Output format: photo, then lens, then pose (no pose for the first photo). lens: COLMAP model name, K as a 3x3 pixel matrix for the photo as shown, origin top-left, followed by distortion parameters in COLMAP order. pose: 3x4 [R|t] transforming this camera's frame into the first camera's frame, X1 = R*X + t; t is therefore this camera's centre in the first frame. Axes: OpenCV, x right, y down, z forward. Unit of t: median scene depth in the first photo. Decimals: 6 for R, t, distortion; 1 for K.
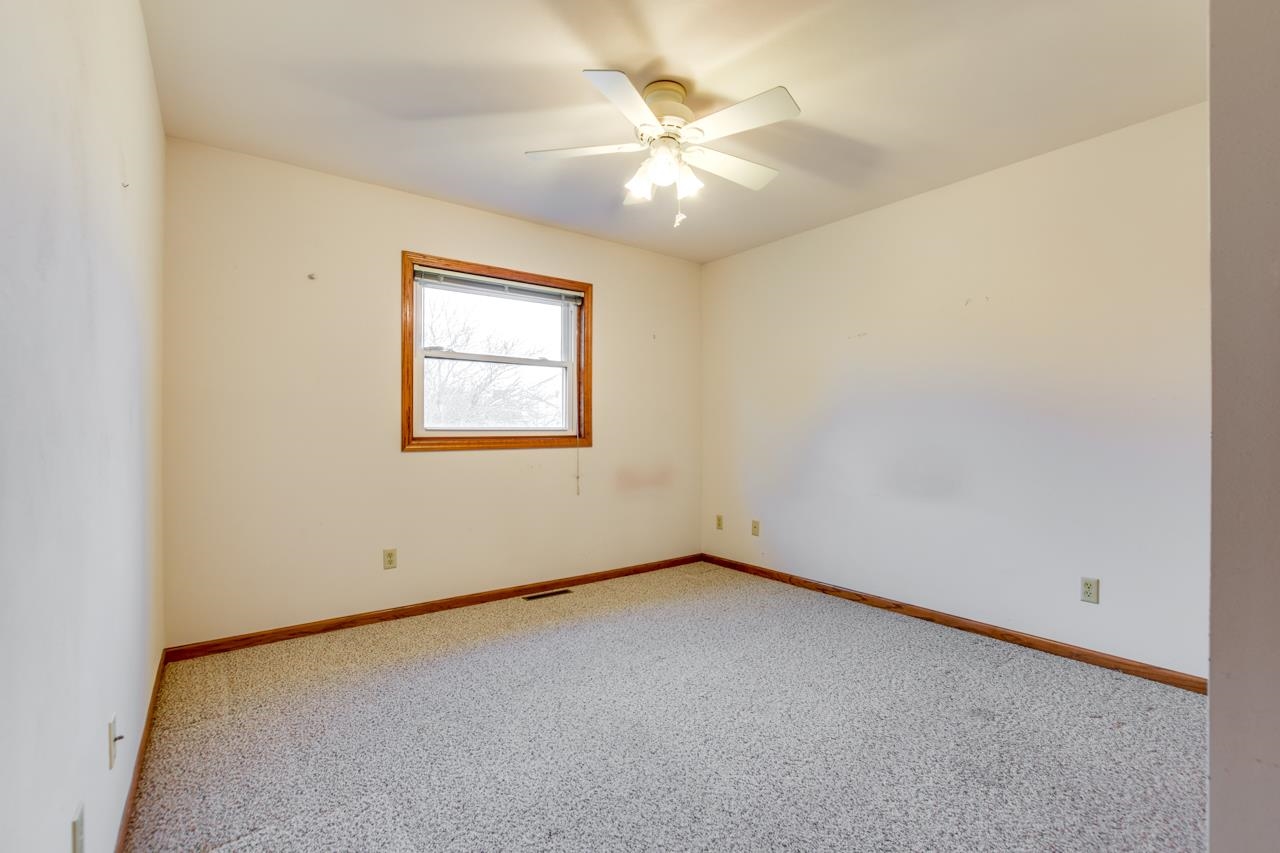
lens RADIAL K [[560.3, 0, 647.3], [0, 560.3, 428.8], [0, 0, 1]] dist [-0.029269, 0.007646]
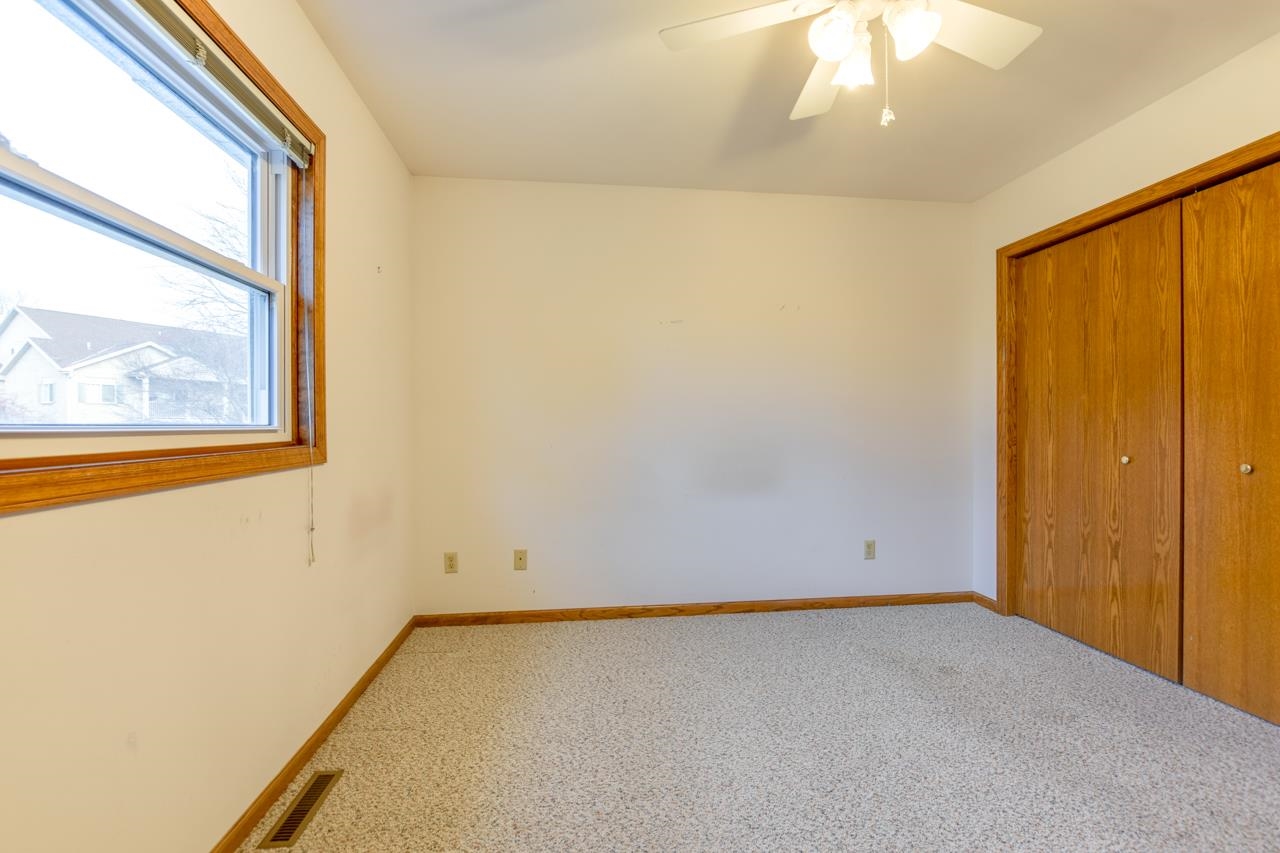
lens RADIAL K [[560.3, 0, 647.3], [0, 560.3, 428.8], [0, 0, 1]] dist [-0.029269, 0.007646]
pose [[0.511984, -0.007386, 0.858963, -0.395545], [0.003697, 0.999973, 0.006394, -0.000207], [-0.858987, -0.000098, 0.511998, 0.530468]]
